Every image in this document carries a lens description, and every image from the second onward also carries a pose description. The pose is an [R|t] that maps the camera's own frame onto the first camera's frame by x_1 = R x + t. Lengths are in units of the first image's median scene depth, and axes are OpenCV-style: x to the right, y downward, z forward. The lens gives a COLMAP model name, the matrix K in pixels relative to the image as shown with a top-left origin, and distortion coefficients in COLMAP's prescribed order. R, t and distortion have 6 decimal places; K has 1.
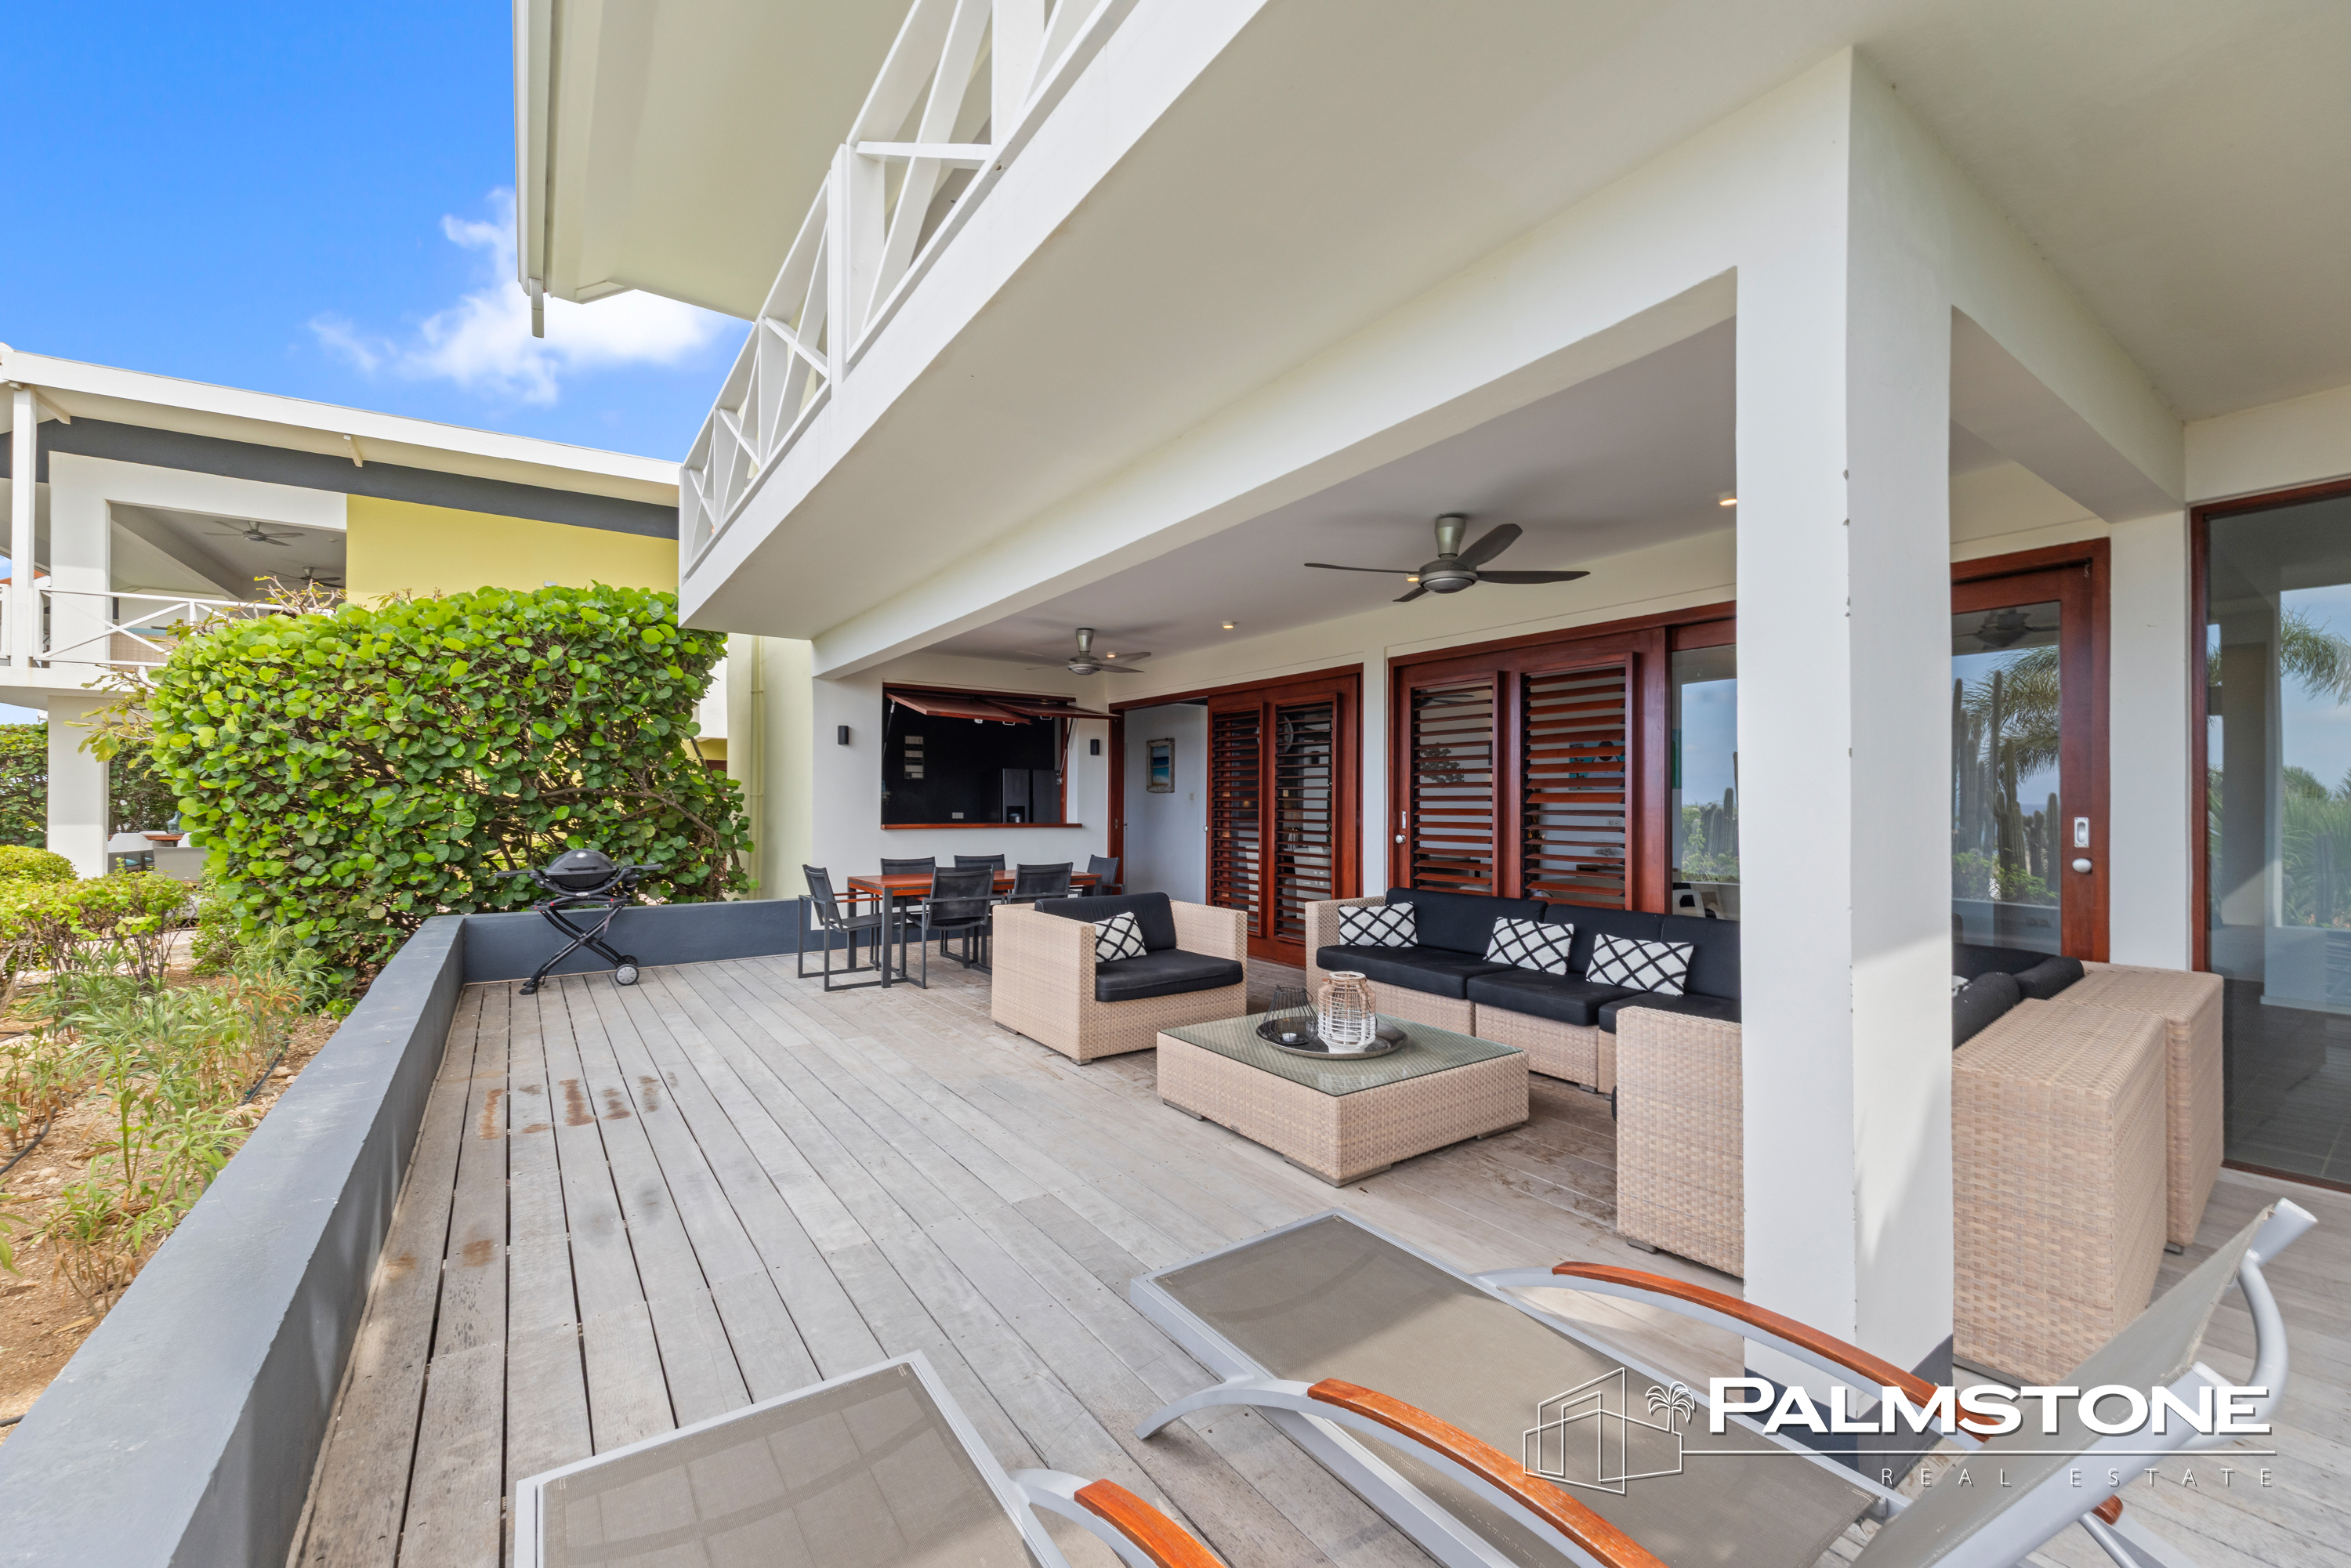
lens RADIAL K [[914.5, 0, 1156.1], [0, 914.5, 803.5], [0, 0, 1]] dist [0.001452, 0.000126]
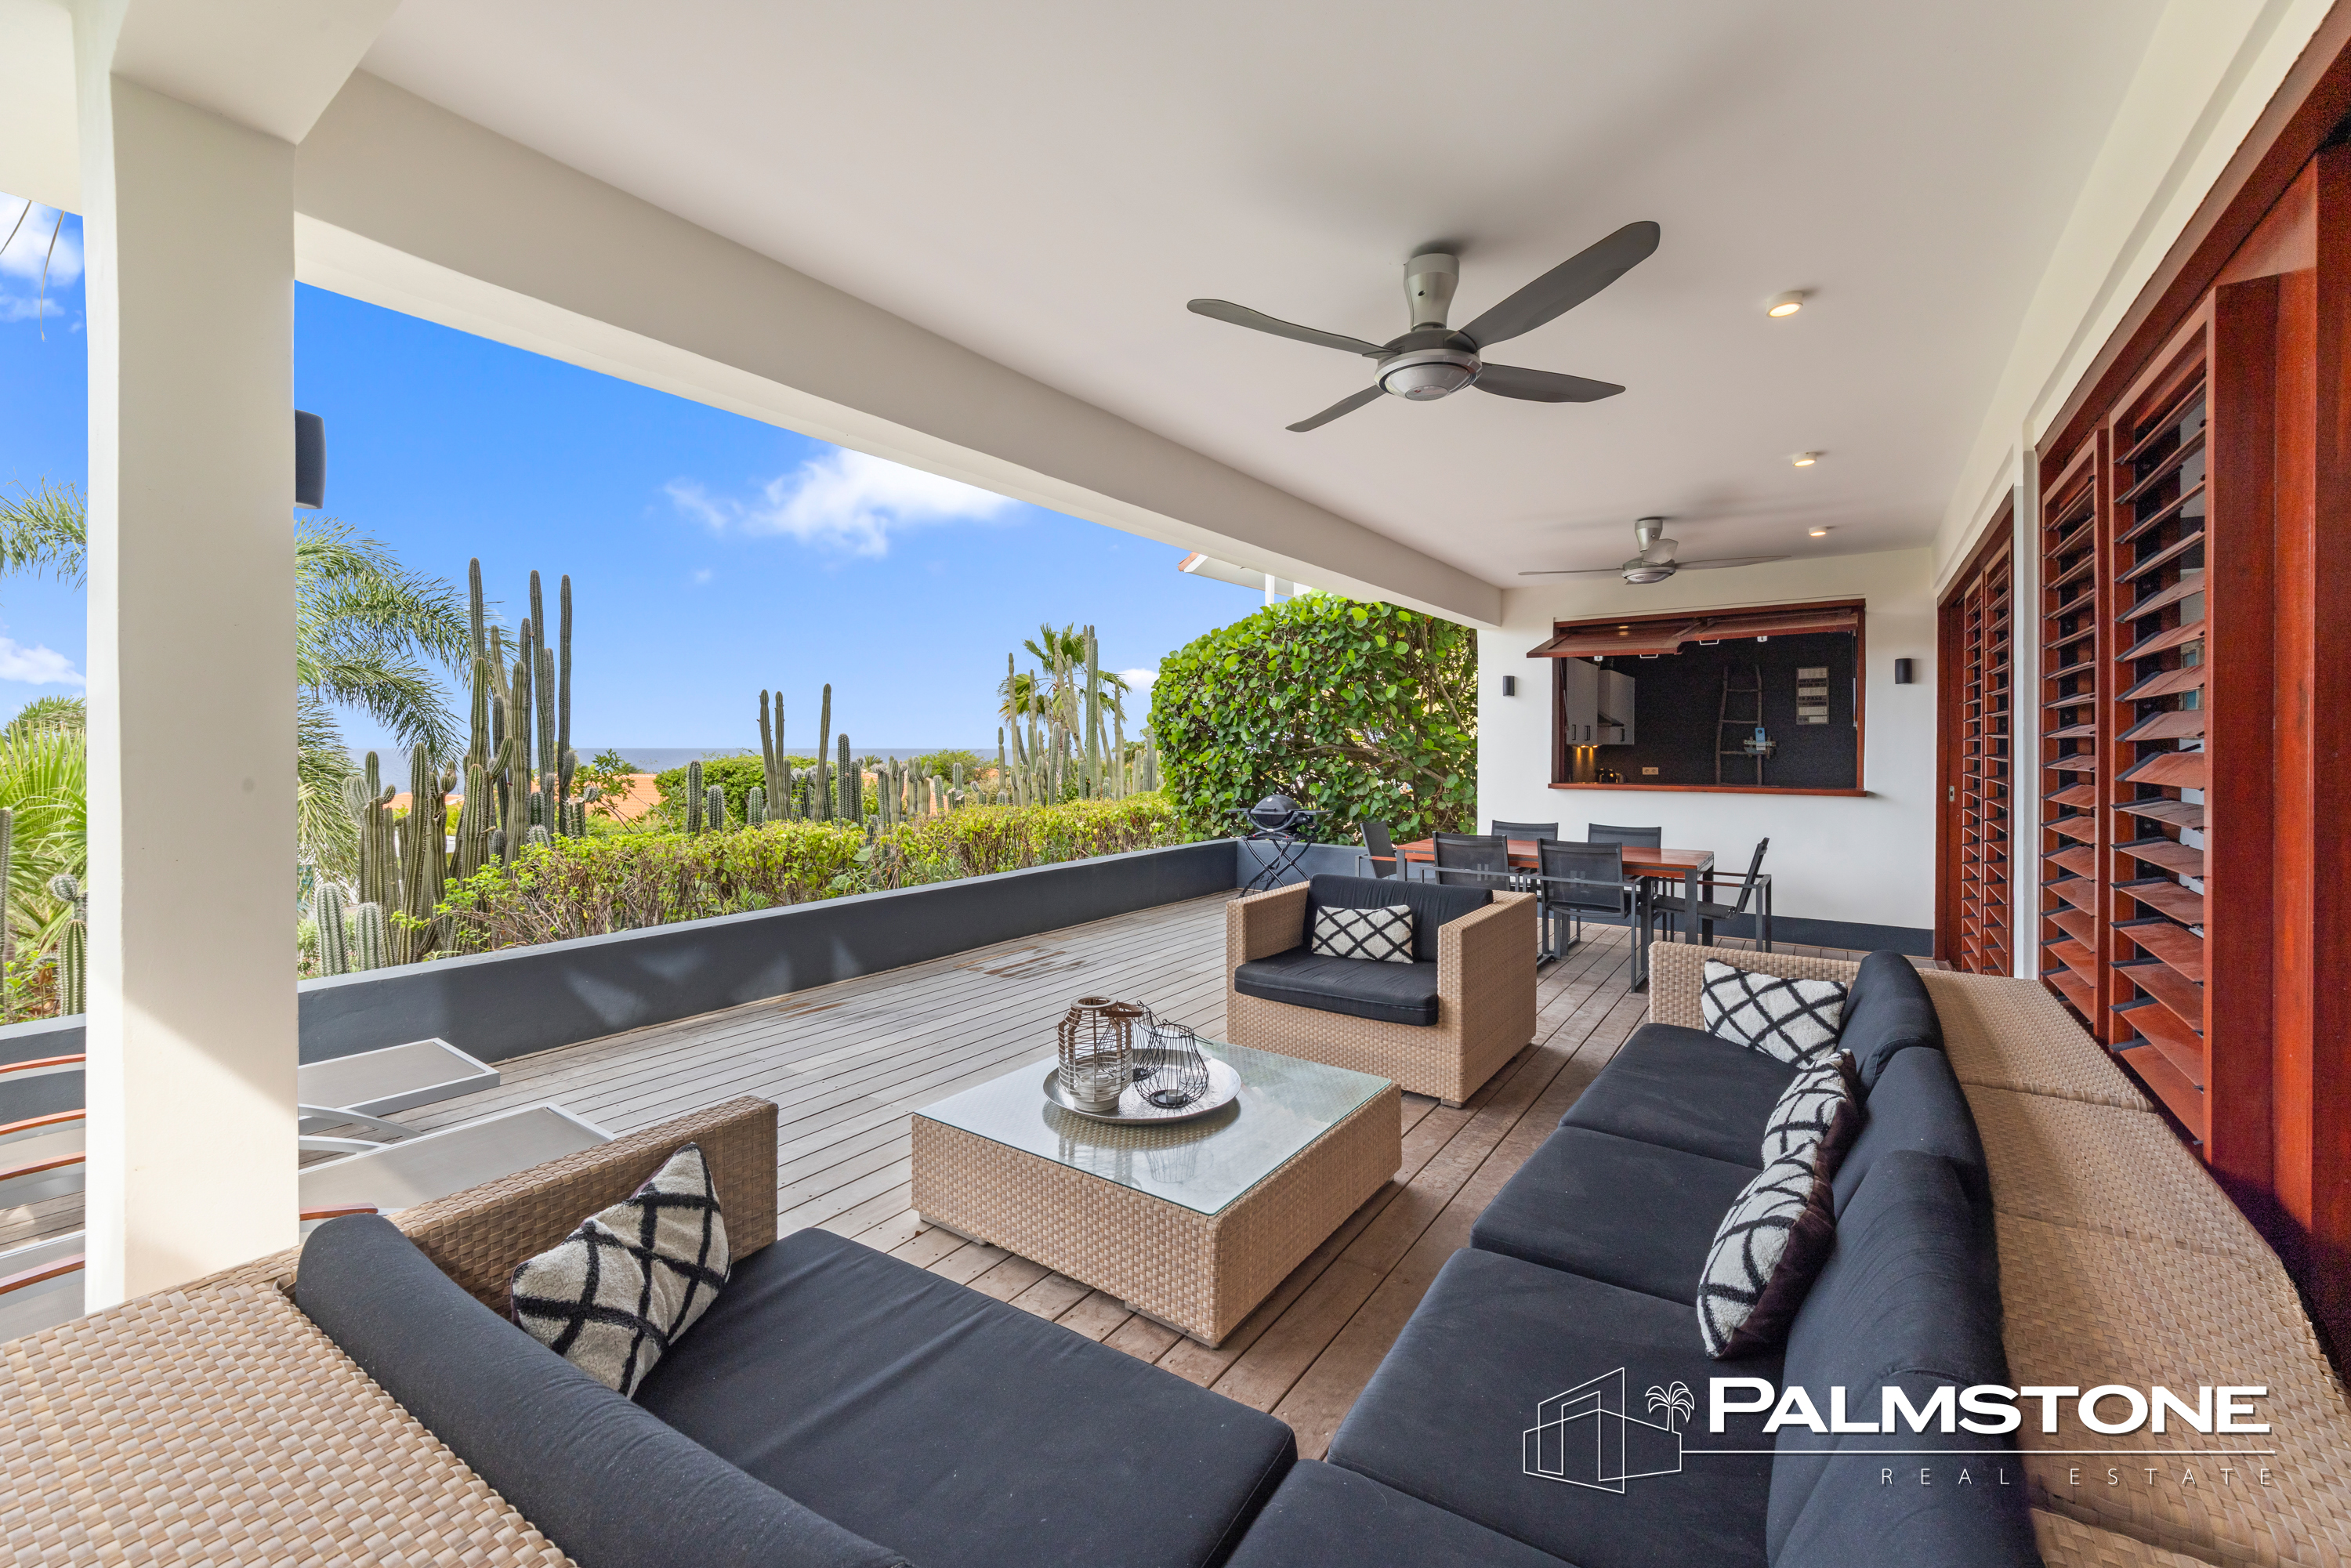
lens RADIAL K [[914.3, 0, 1184.1], [0, 914.3, 764.4], [0, 0, 1]] dist [0.000500, -0.000005]
pose [[0.339924, 0.012408, -0.940371, 0.453699], [0.003398, 0.999890, 0.014422, -0.009901], [0.940447, -0.008098, 0.339845, 0.394950]]
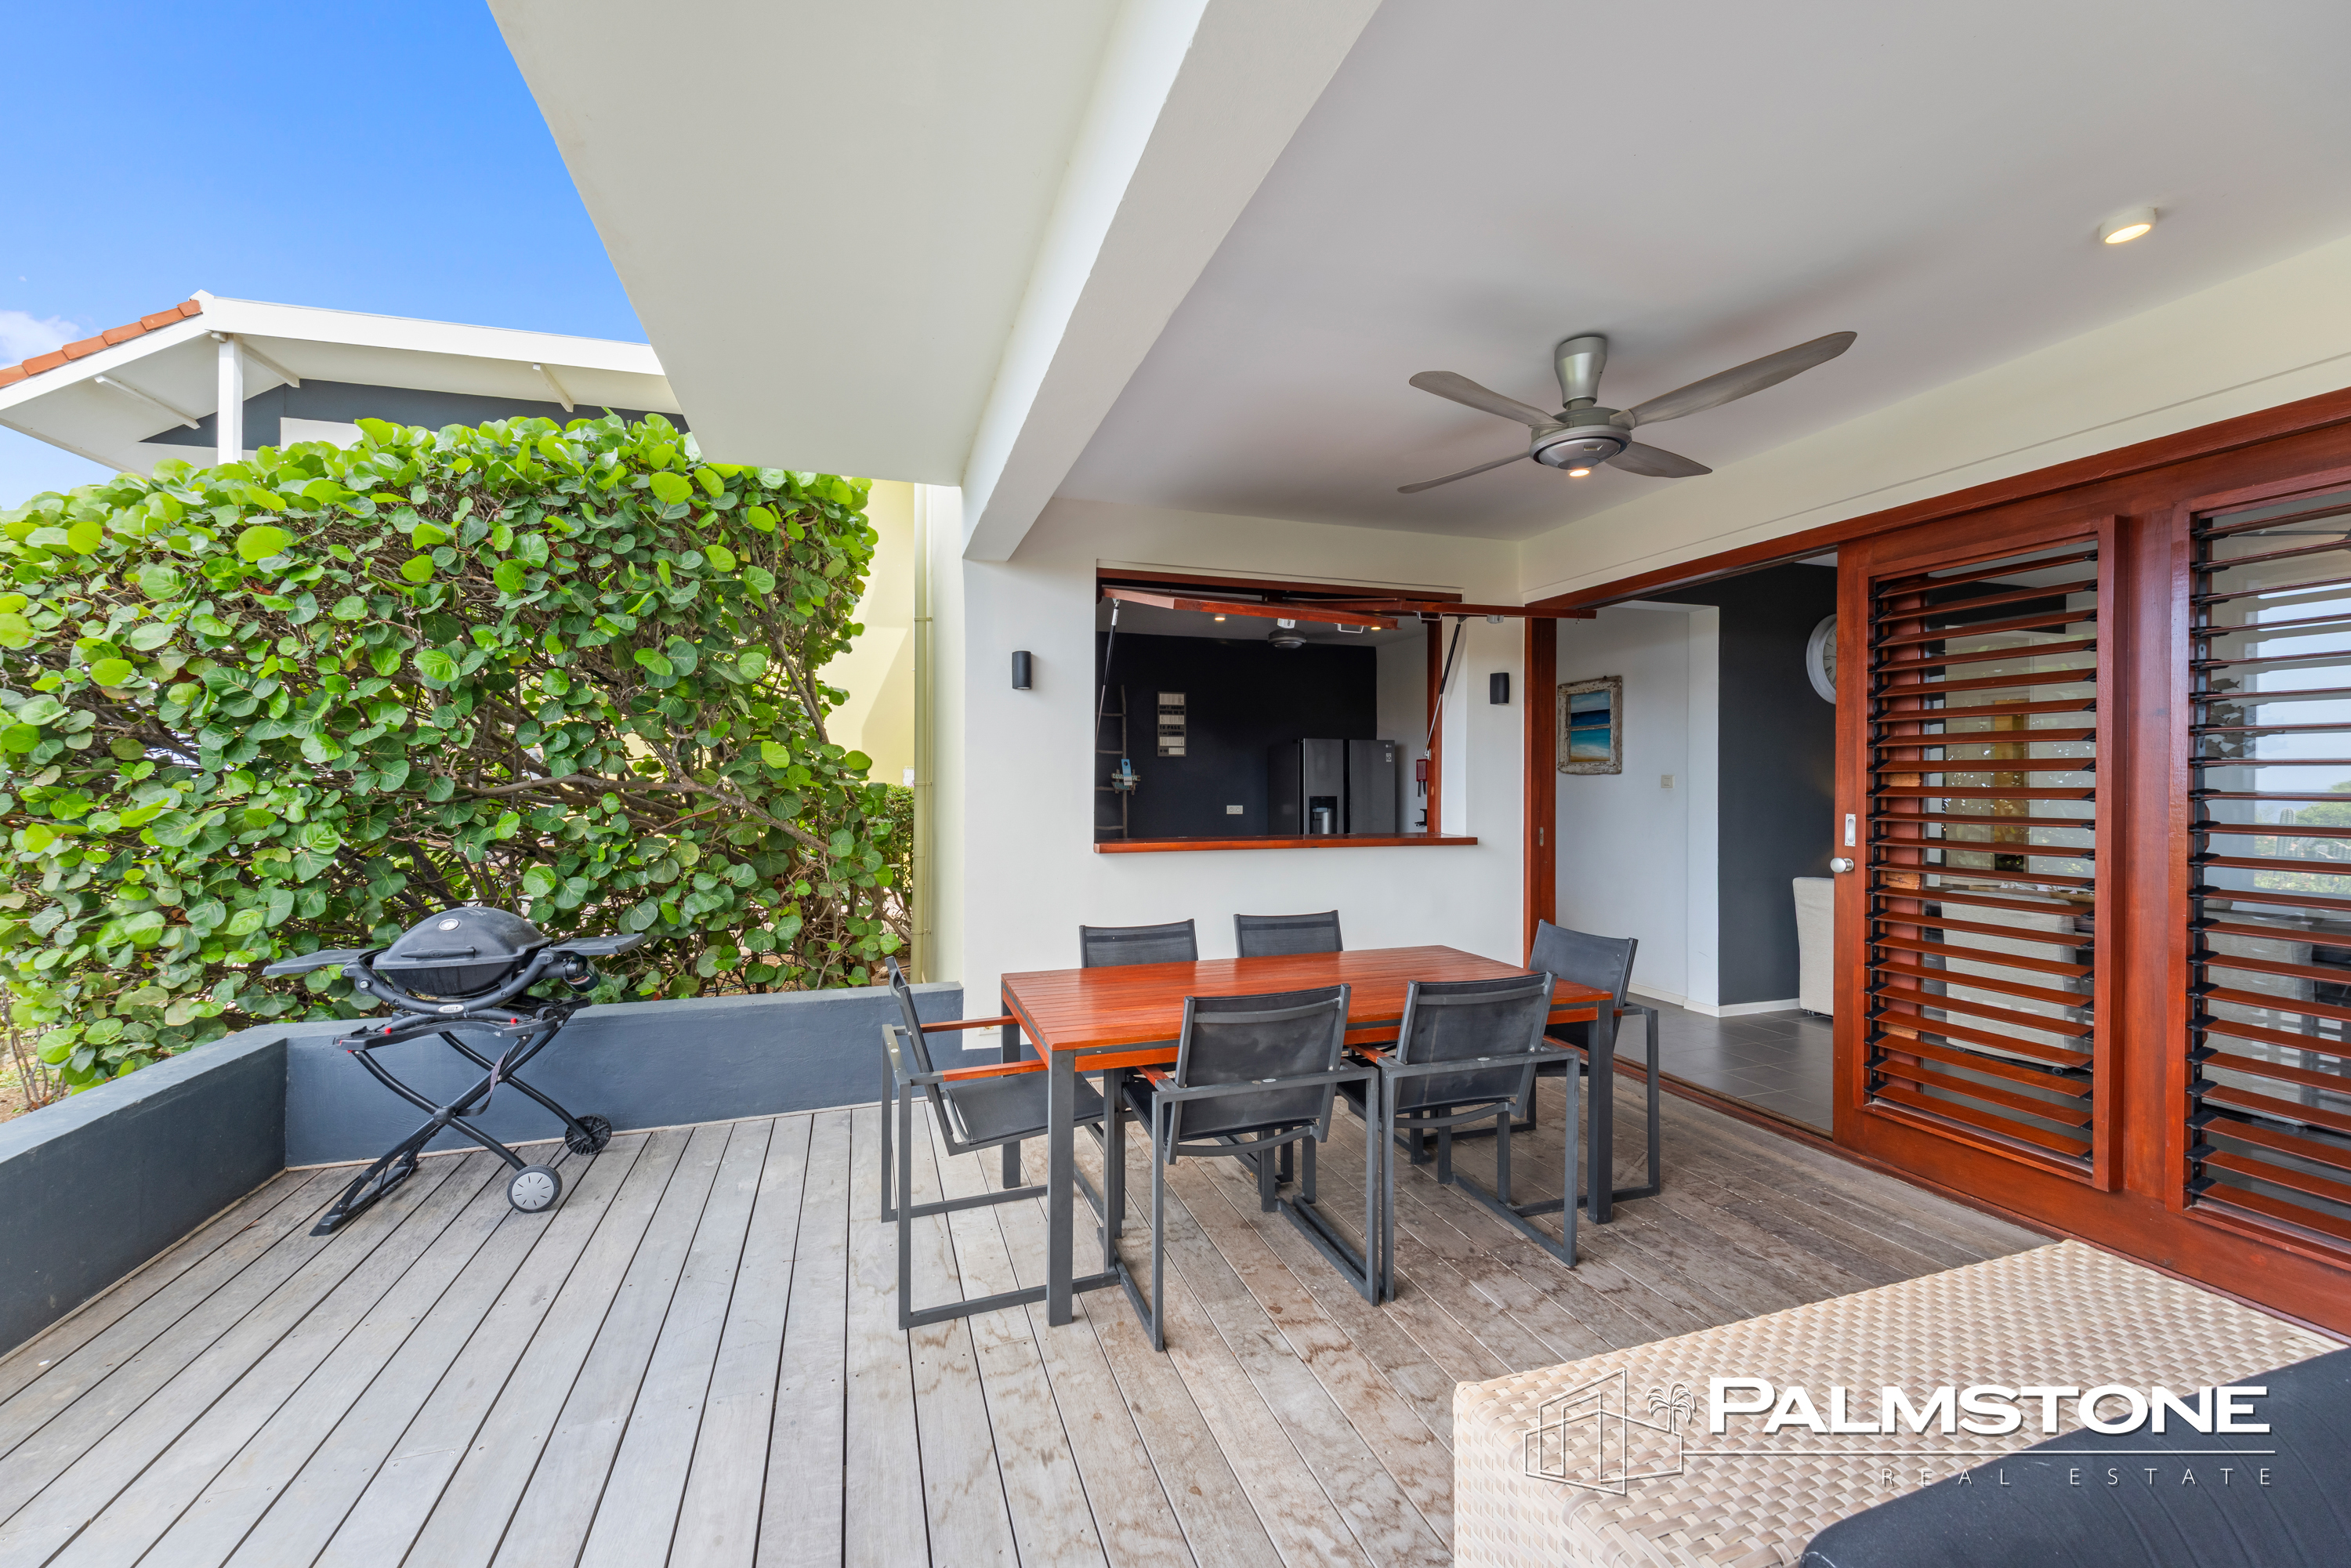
lens RADIAL K [[903.9, 0, 1159.8], [0, 903.9, 781.1], [0, 0, 1]] dist [0.000644, -0.000005]
pose [[0.958262, -0.004487, -0.285855, -0.131987], [0.004162, 0.999990, -0.001744, -0.012044], [0.285860, 0.000481, 0.958271, 0.575241]]
